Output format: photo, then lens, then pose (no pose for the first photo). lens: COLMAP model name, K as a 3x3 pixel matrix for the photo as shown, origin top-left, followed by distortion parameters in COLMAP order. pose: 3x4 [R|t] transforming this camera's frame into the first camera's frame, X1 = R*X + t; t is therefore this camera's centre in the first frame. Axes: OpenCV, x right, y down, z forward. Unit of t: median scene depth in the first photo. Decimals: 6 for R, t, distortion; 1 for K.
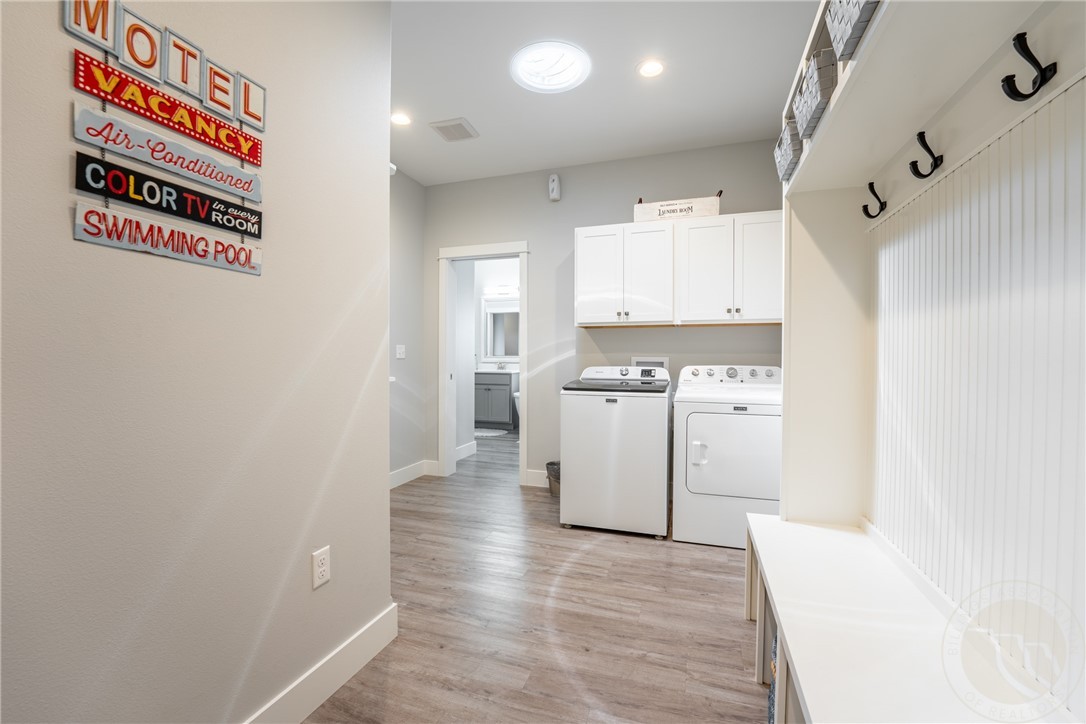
lens RADIAL K [[448.9, 0, 545.7], [0, 448.9, 366.9], [0, 0, 1]] dist [-0.022565, 0.000030]
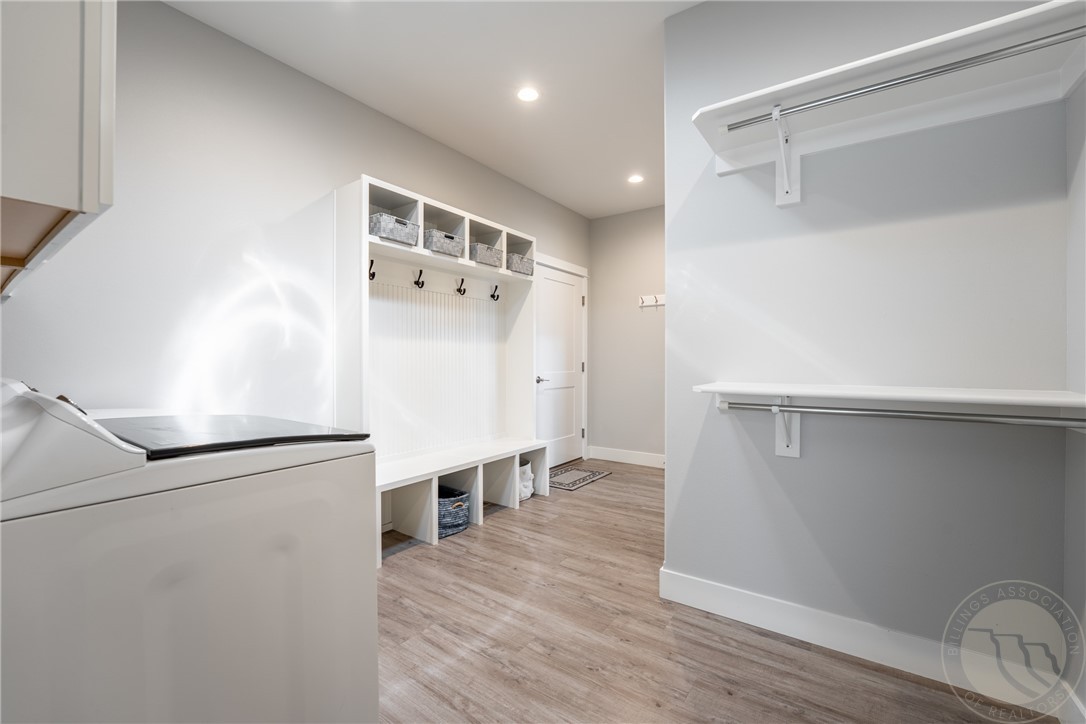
lens RADIAL K [[448.9, 0, 545.7], [0, 448.9, 366.9], [0, 0, 1]] dist [-0.022565, 0.000030]
pose [[-0.958758, -0.008860, 0.284085, -0.337695], [0.001926, 0.999289, 0.037665, -0.044273], [-0.284216, 0.036659, -0.958059, 1.977247]]
